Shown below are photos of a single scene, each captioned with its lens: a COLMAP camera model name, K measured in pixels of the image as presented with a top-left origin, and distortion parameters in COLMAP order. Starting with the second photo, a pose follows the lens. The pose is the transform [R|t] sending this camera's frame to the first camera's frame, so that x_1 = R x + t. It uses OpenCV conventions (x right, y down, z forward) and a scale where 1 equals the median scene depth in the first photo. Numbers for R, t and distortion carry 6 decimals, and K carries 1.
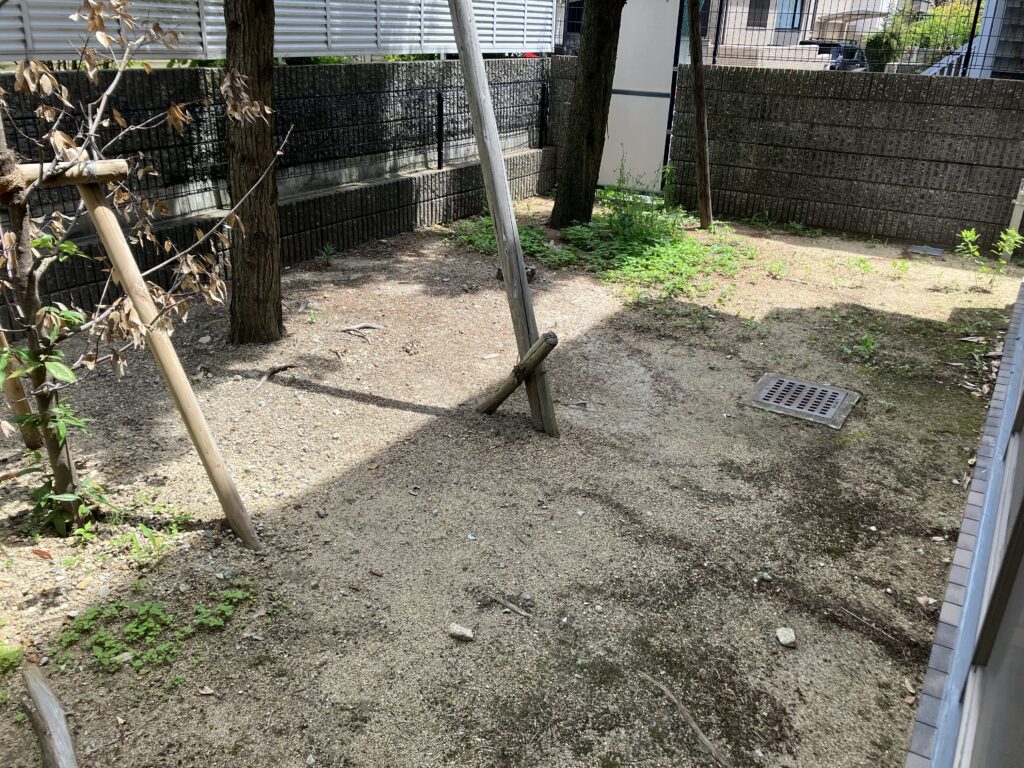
lens RADIAL K [[832.3, 0, 571.6], [0, 832.3, 382.3], [0, 0, 1]] dist [0.023525, -0.014970]
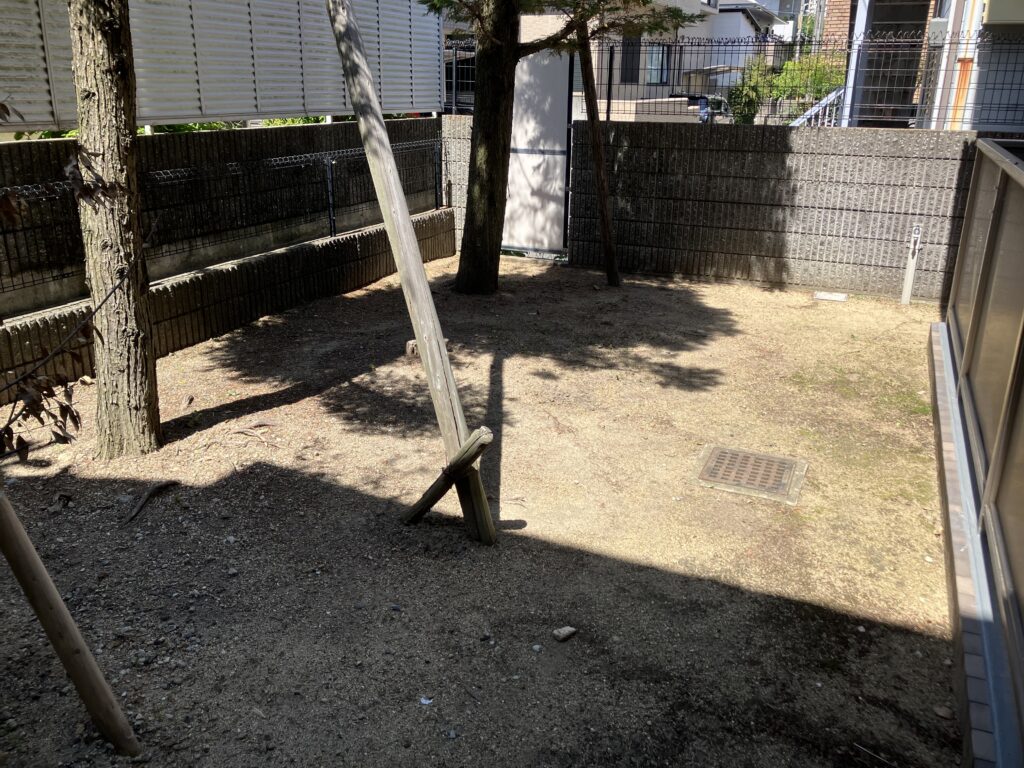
lens RADIAL K [[832.3, 0, 571.6], [0, 832.3, 382.3], [0, 0, 1]] dist [0.023525, -0.014970]
pose [[0.990885, -0.061439, 0.119887, -0.030710], [0.068404, 0.996148, -0.054867, -0.048845], [-0.116054, 0.062568, 0.991270, 0.104826]]
